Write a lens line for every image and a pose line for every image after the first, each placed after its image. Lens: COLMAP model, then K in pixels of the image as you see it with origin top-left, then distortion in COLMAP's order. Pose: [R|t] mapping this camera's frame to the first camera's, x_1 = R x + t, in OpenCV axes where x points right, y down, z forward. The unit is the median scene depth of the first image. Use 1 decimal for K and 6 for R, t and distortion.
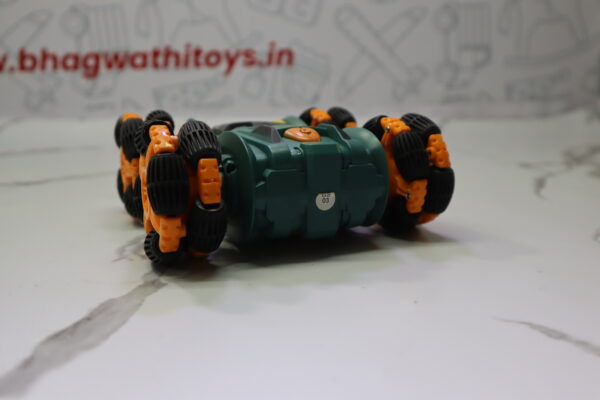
lens RADIAL K [[517.8, 0, 306.9], [0, 517.8, 200.7], [0, 0, 1]] dist [-0.079236, 0.103830]
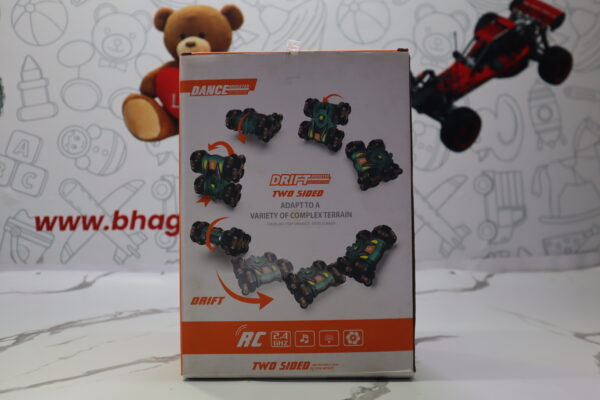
lens RADIAL K [[517.8, 0, 304.5], [0, 517.8, 195.8], [0, 0, 1]] dist [-0.079236, 0.103830]
pose [[0.999329, 0.001954, -0.036568, -0.087972], [-0.010558, 0.971547, -0.236612, -0.058833], [0.035065, 0.236840, 0.970916, -0.115726]]
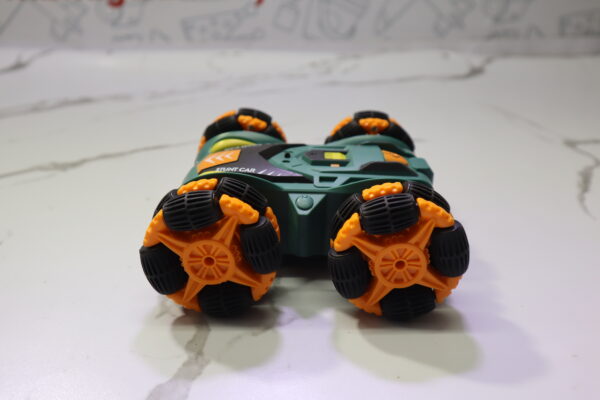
lens RADIAL K [[517.8, 0, 304.4], [0, 517.8, 202.6], [0, 0, 1]] dist [-0.079236, 0.103830]
pose [[0.997965, 0.038208, -0.051058, -0.009837], [-0.026634, 0.977192, 0.210682, -0.091735], [0.057944, -0.208893, 0.976220, 0.013527]]
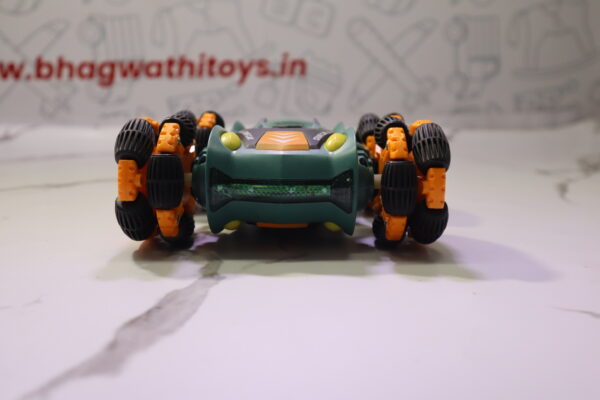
lens RADIAL K [[517.8, 0, 306.4], [0, 517.8, 198.6], [0, 0, 1]] dist [-0.079236, 0.103830]
pose [[0.999979, 0.005085, 0.004097, -0.029013], [-0.004965, 0.999570, -0.028892, 0.008889], [-0.004242, 0.028871, 0.999574, -0.006259]]
